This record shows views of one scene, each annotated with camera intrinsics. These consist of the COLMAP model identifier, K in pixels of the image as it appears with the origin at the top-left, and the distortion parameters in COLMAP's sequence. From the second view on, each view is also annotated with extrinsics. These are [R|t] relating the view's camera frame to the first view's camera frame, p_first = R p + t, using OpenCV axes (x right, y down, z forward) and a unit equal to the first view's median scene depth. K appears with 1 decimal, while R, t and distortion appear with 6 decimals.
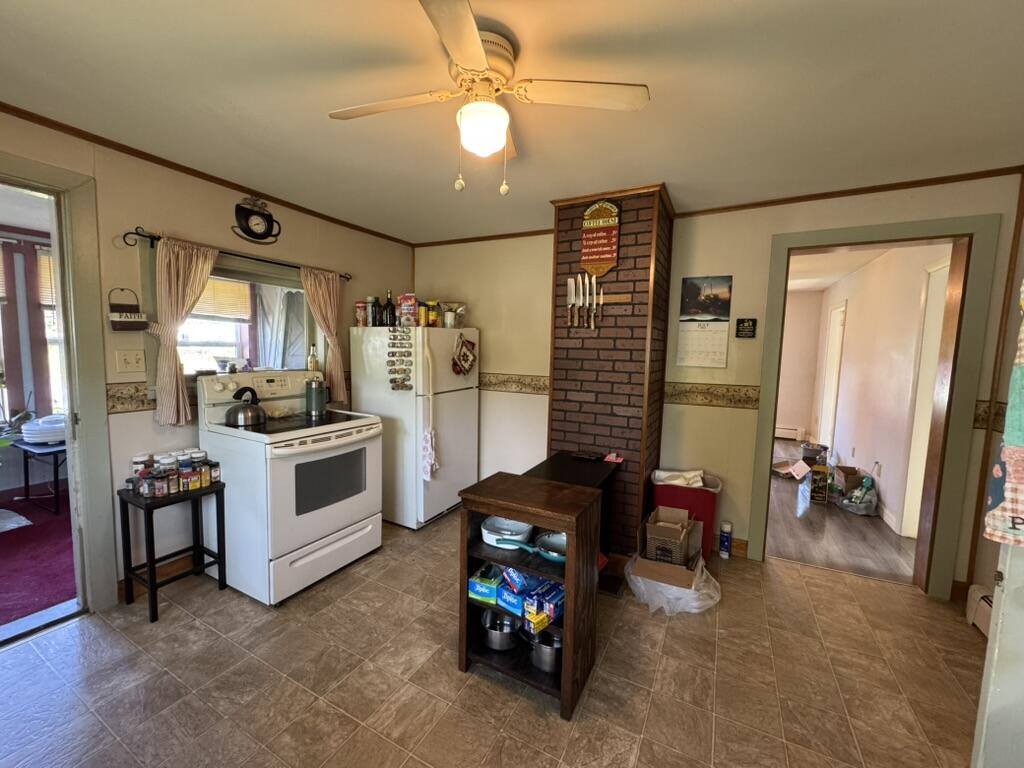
lens RADIAL K [[410.0, 0, 514.2], [0, 410.0, 381.4], [0, 0, 1]] dist [-0.003262, -0.000098]
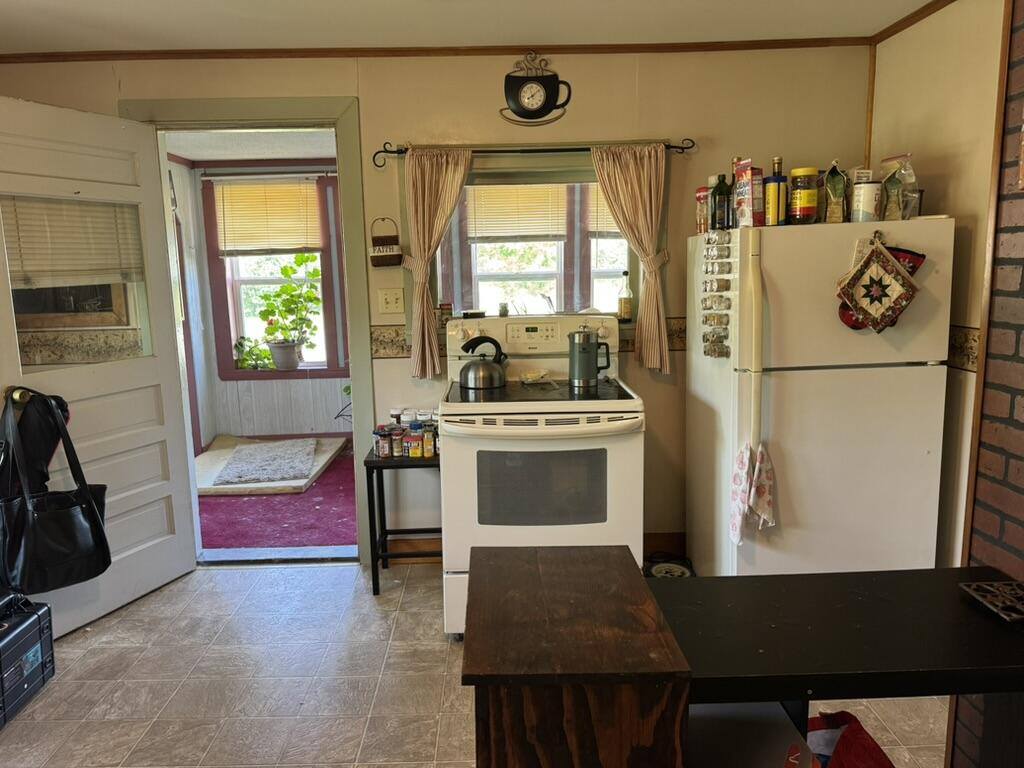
lens RADIAL K [[714.8, 0, 511.5], [0, 714.8, 391.1], [0, 0, 1]] dist [0.066787, -0.094911]
pose [[0.468482, 0.111392, -0.876422, 0.455813], [-0.039101, 0.993662, 0.105392, -0.023528], [0.882607, -0.015105, 0.469869, 0.401522]]
